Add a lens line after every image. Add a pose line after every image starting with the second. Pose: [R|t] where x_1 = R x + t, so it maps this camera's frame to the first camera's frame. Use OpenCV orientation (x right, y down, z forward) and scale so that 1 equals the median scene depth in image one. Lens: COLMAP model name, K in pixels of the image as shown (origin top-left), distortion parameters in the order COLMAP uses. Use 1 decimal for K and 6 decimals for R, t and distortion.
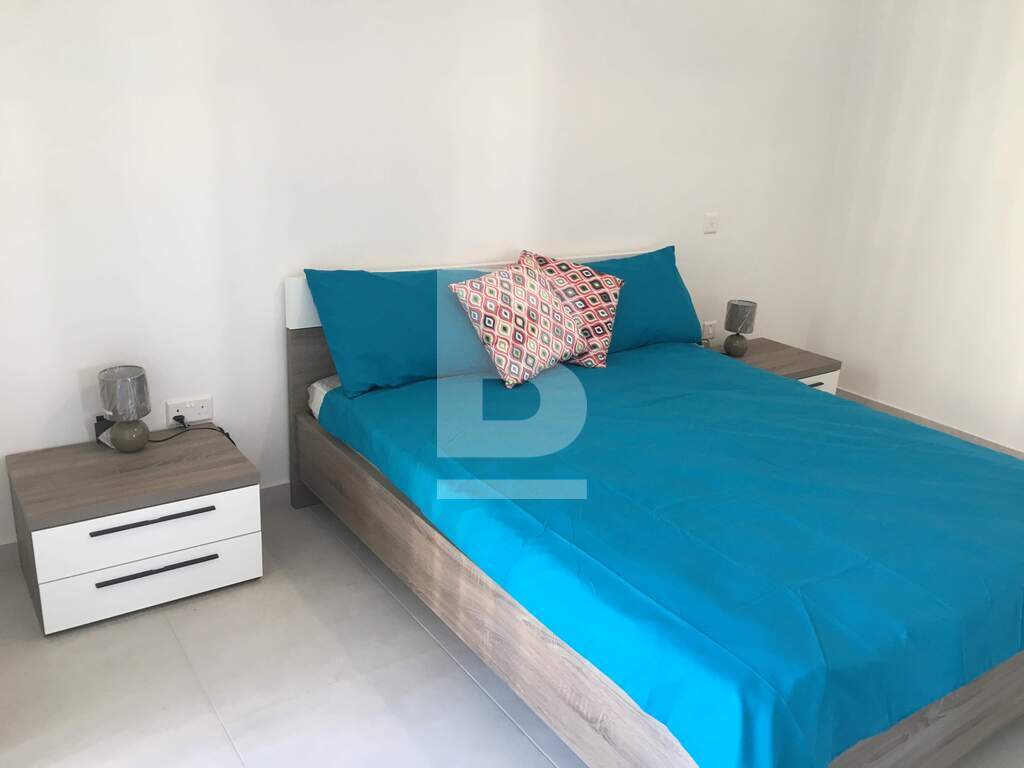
lens RADIAL K [[862.6, 0, 512.0], [0, 862.6, 384.0], [0, 0, 1]] dist [0.000644, -0.000033]
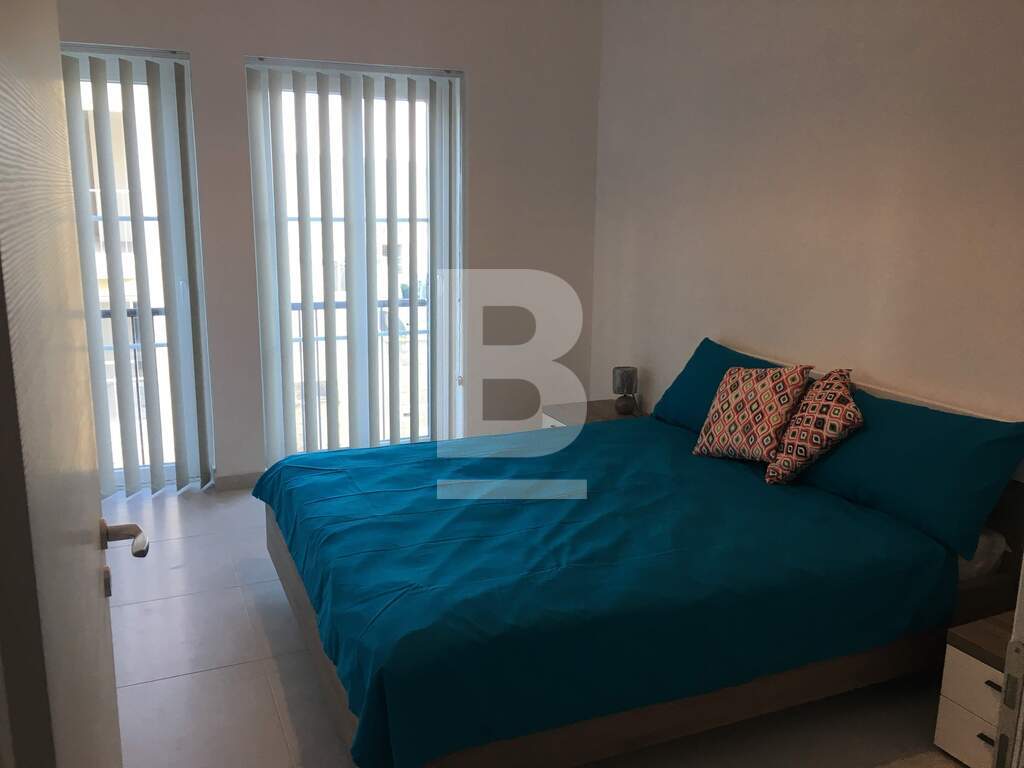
lens RADIAL K [[862.6, 0, 512.0], [0, 862.6, 384.0], [0, 0, 1]] dist [0.000644, -0.000033]
pose [[-0.193690, 0.150370, -0.969471, 1.124596], [-0.336879, 0.917904, 0.209677, -0.235259], [0.921410, 0.367206, -0.127132, 0.848973]]
